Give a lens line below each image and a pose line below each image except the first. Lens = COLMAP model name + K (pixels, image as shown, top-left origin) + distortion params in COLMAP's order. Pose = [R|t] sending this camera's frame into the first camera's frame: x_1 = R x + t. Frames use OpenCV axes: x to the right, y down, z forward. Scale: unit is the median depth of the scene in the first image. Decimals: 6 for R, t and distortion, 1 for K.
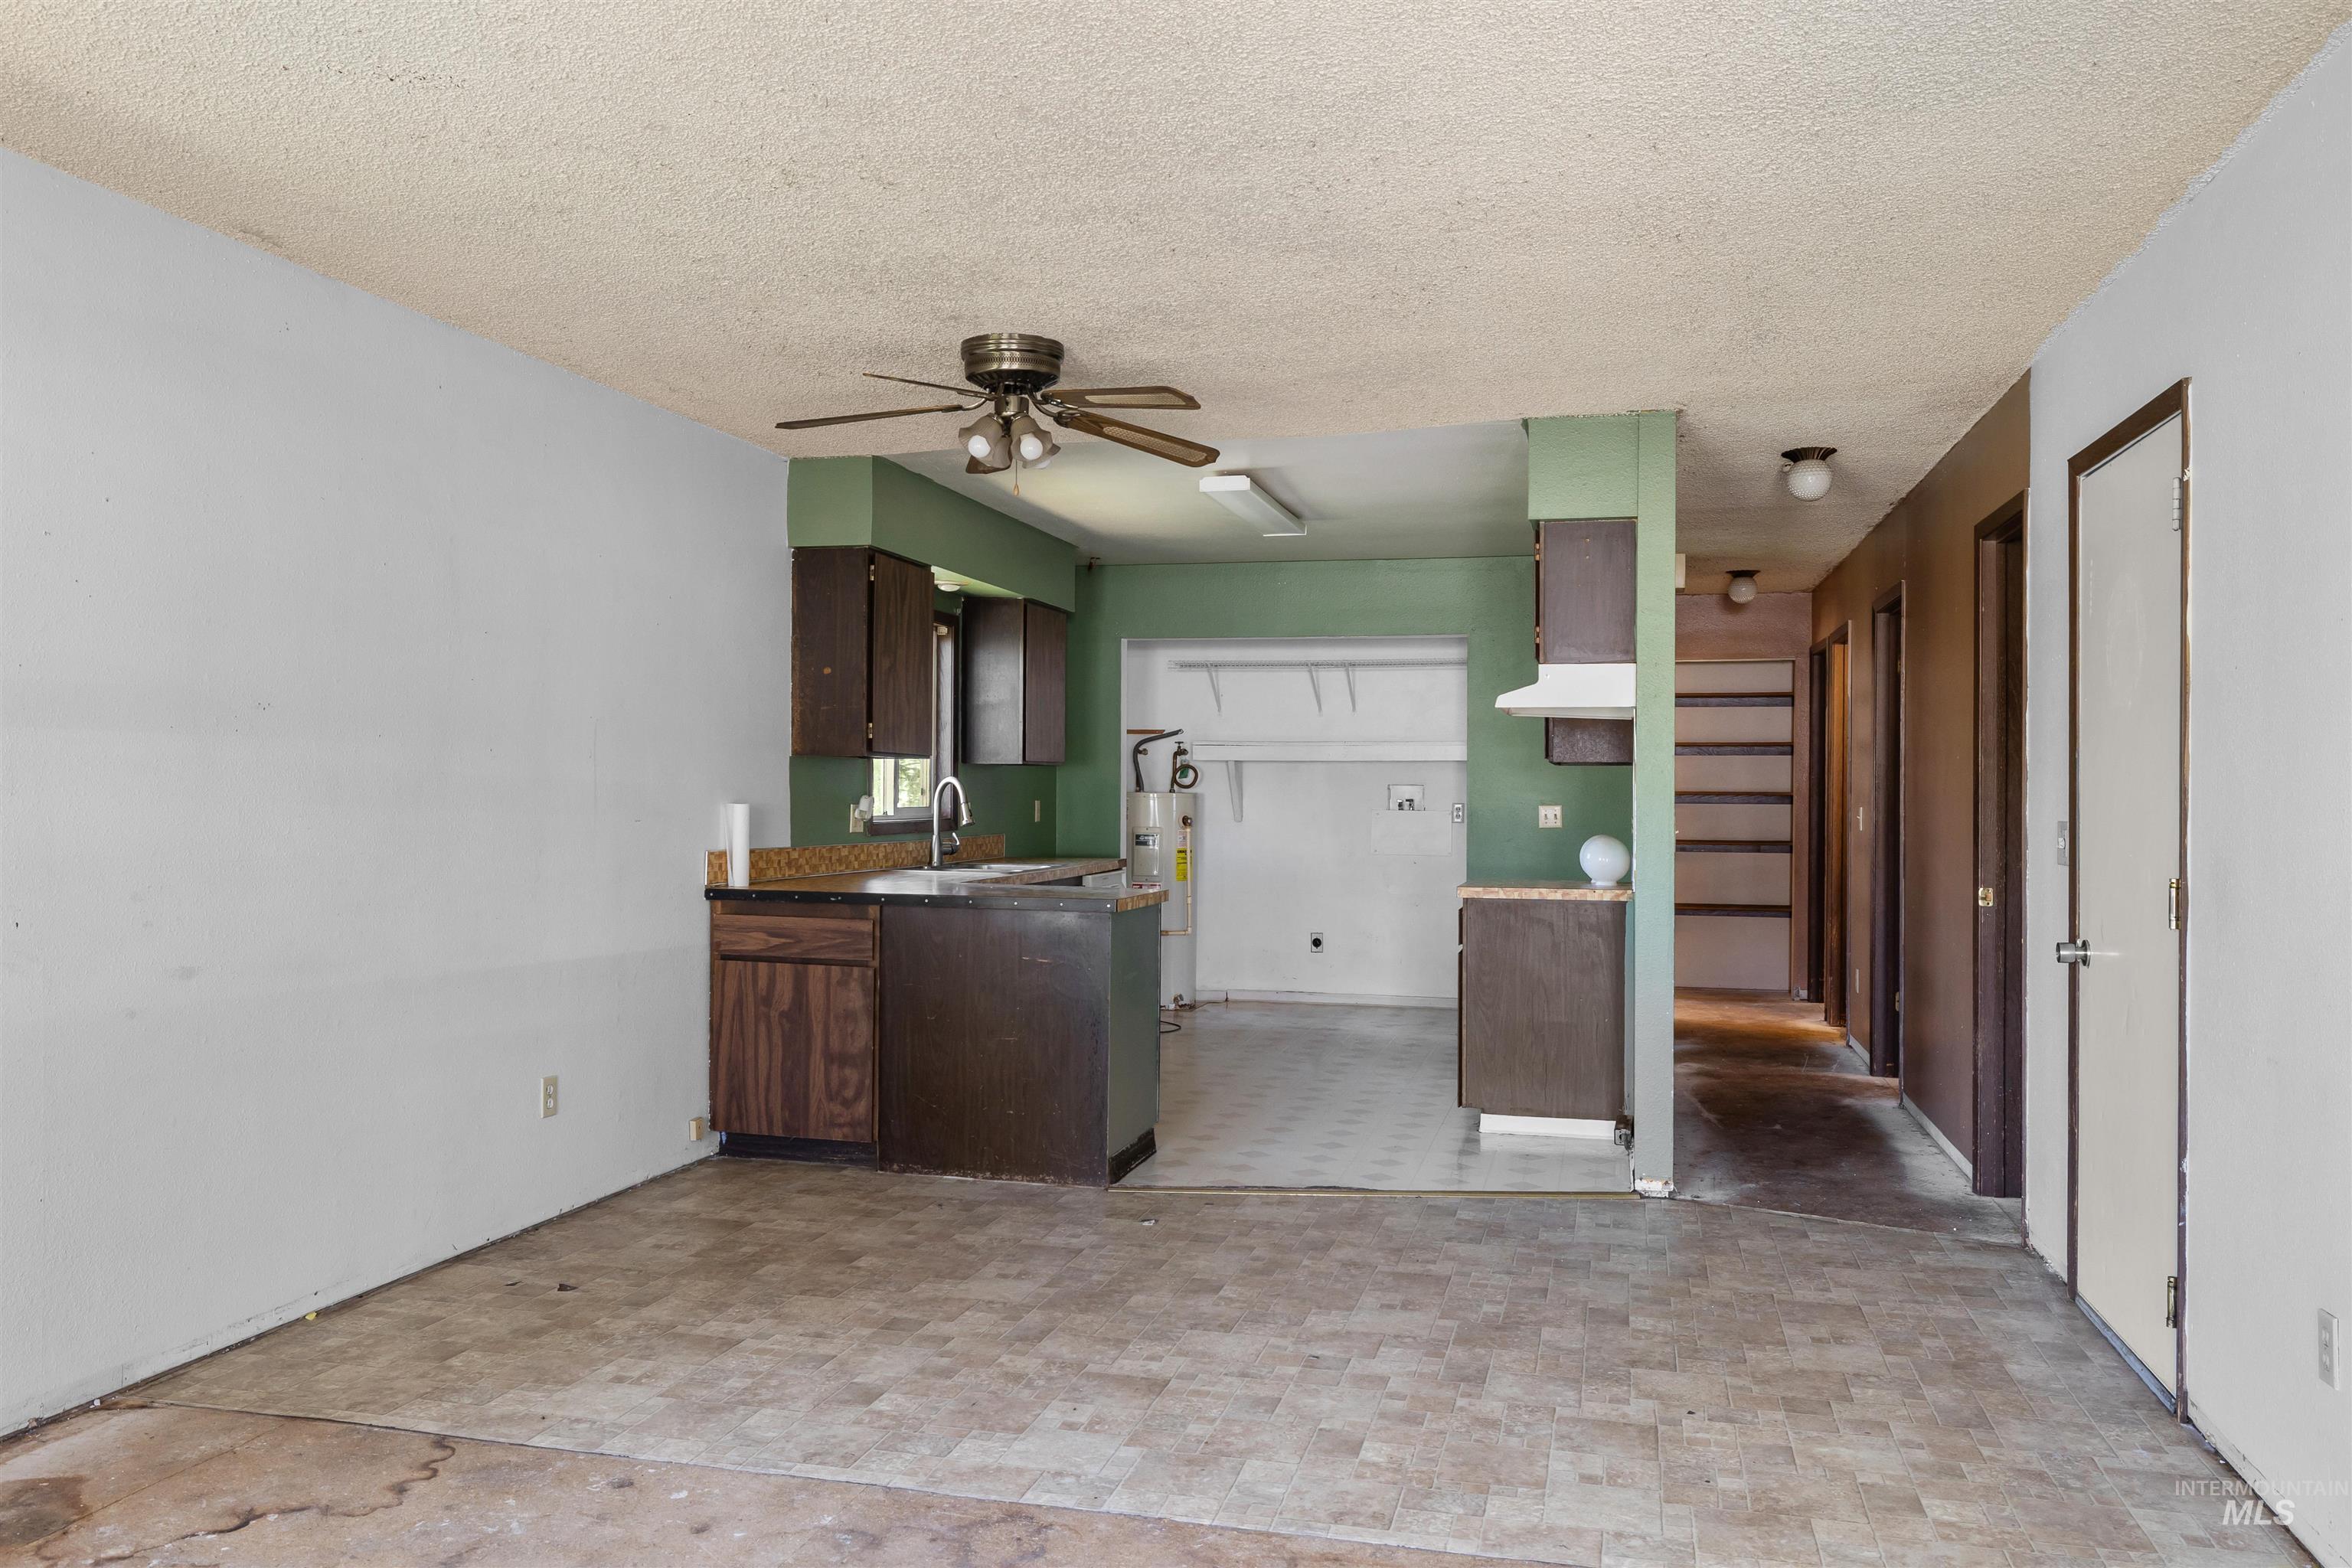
lens RADIAL K [[1698.2, 0, 1176.5], [0, 1698.2, 786.3], [0, 0, 1]] dist [0.004730, 0.000162]
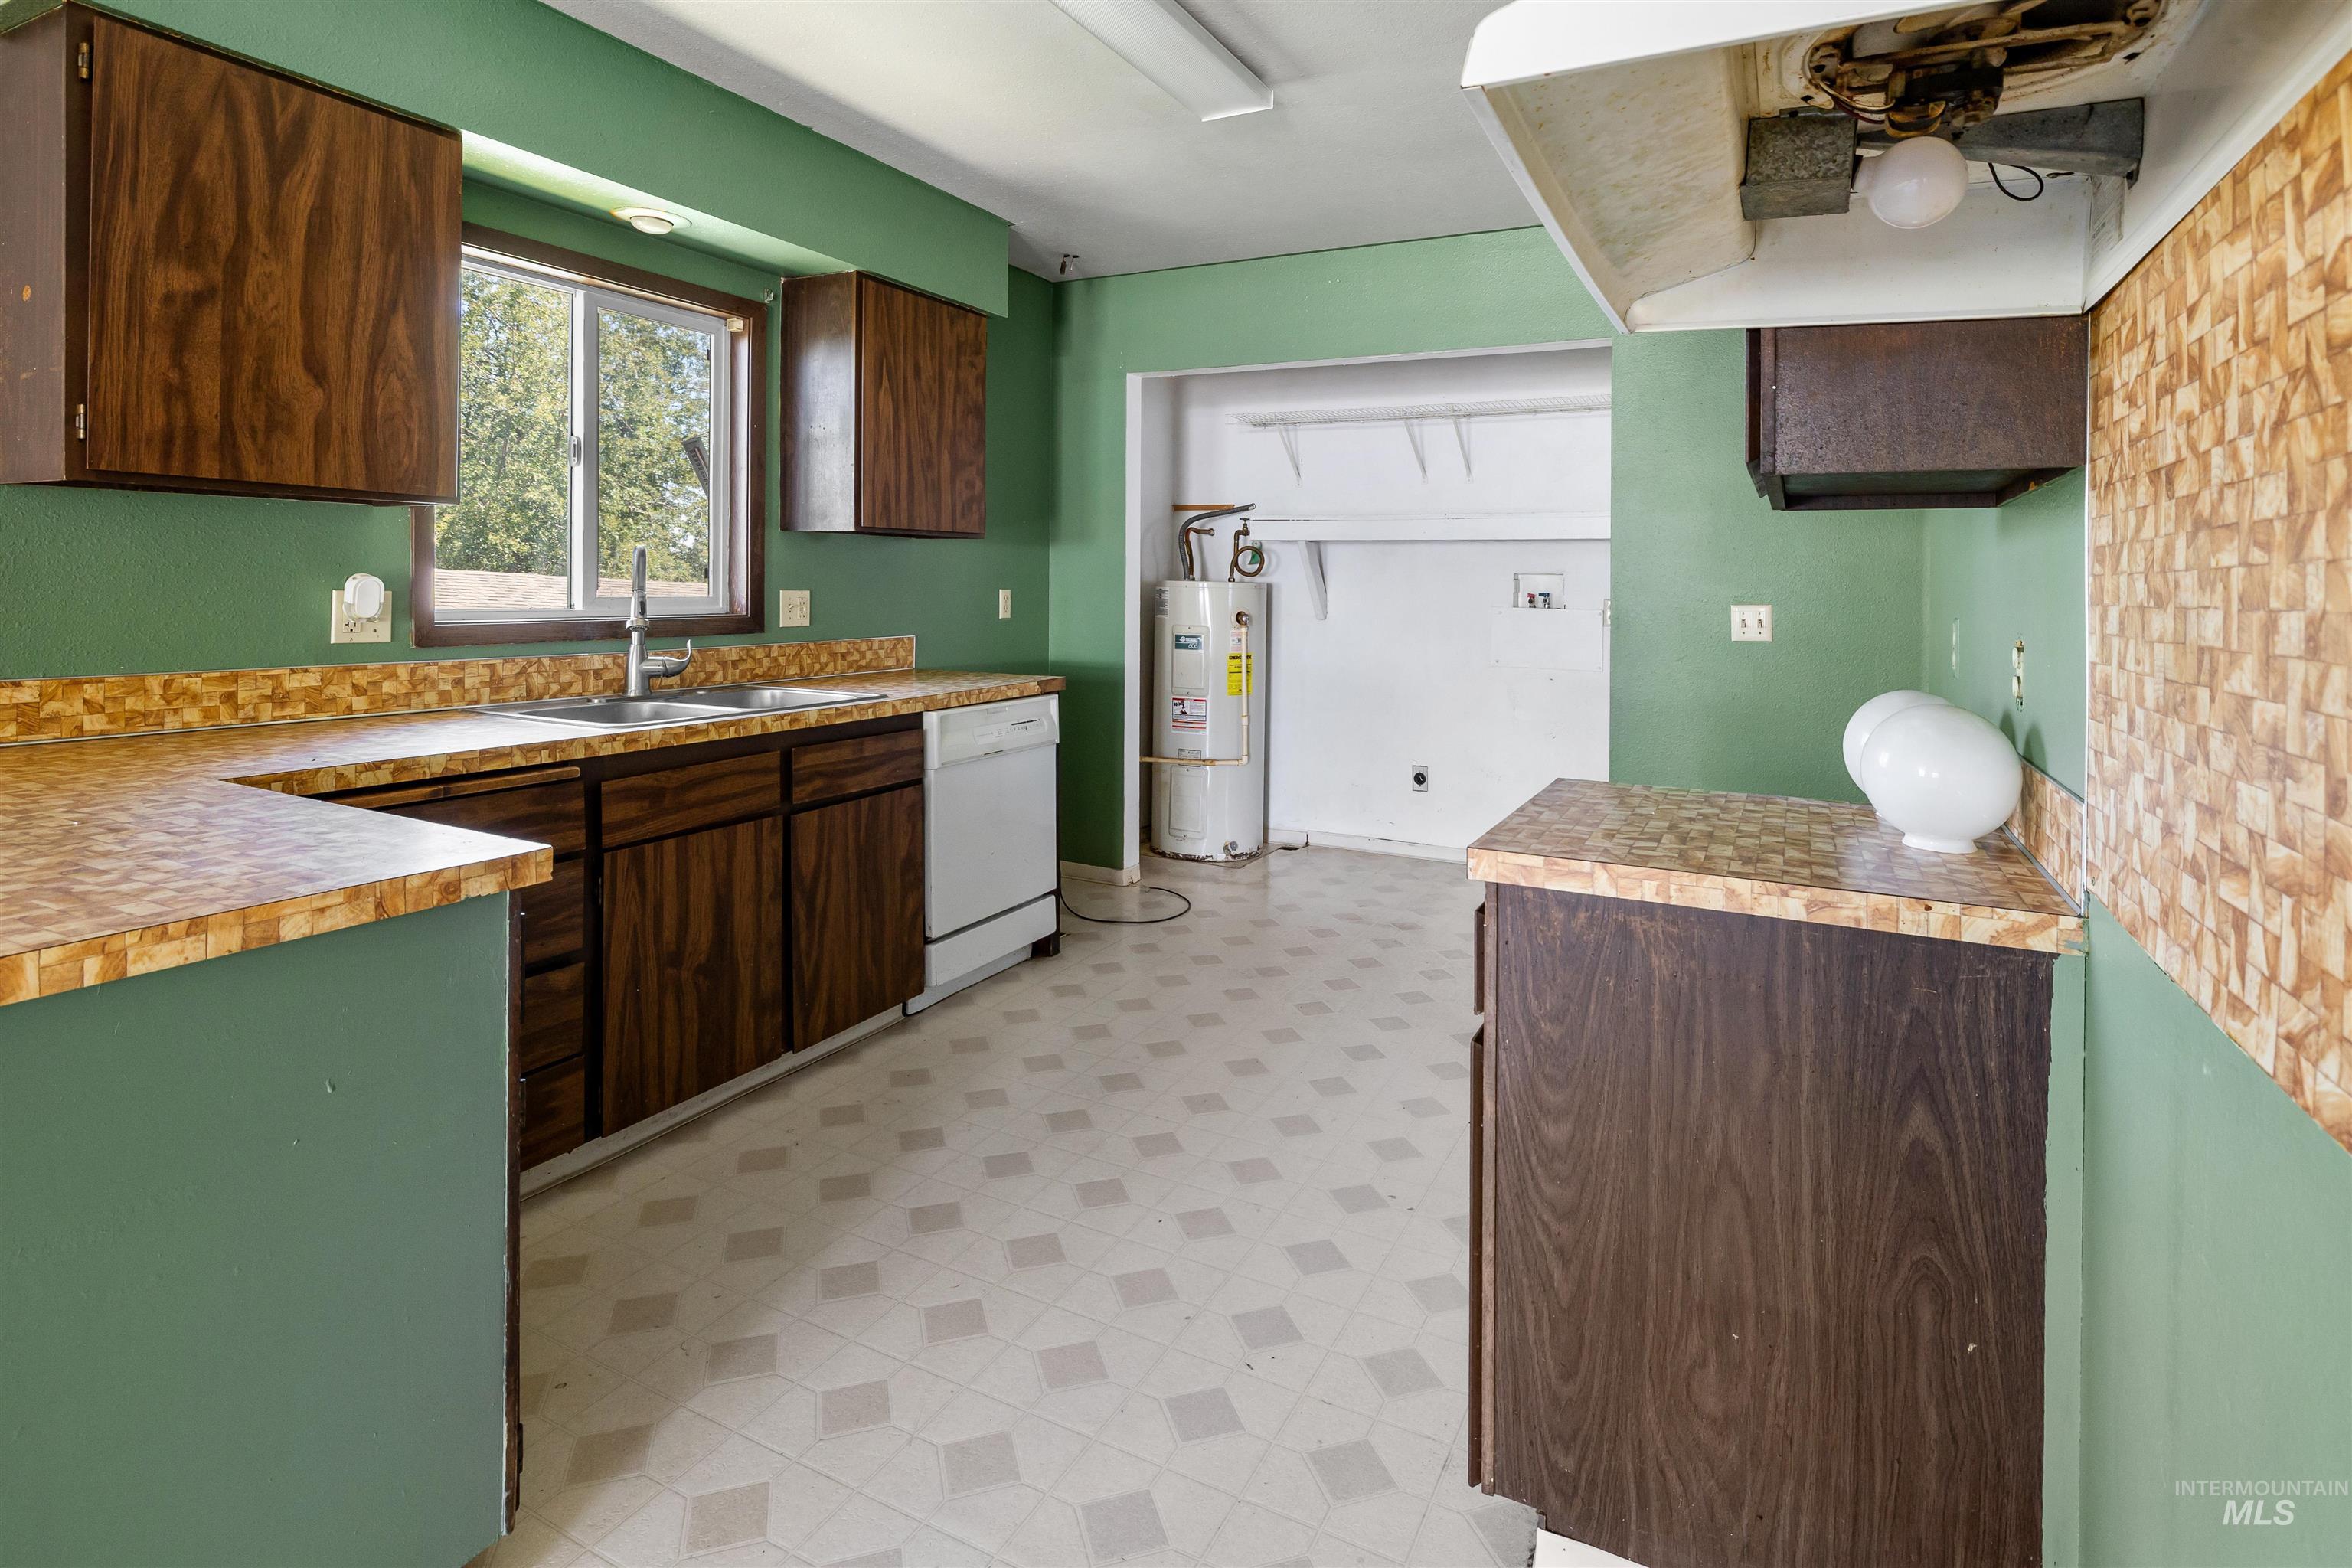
lens RADIAL K [[1162.8, 0, 1189.5], [0, 1162.8, 566.7], [0, 0, 1]] dist [-0.004405, 0.000056]
pose [[0.974012, 0.004091, -0.226458, 0.102205], [-0.007060, 0.999899, -0.012304, 0.003621], [0.226385, 0.013583, 0.973943, 0.474430]]
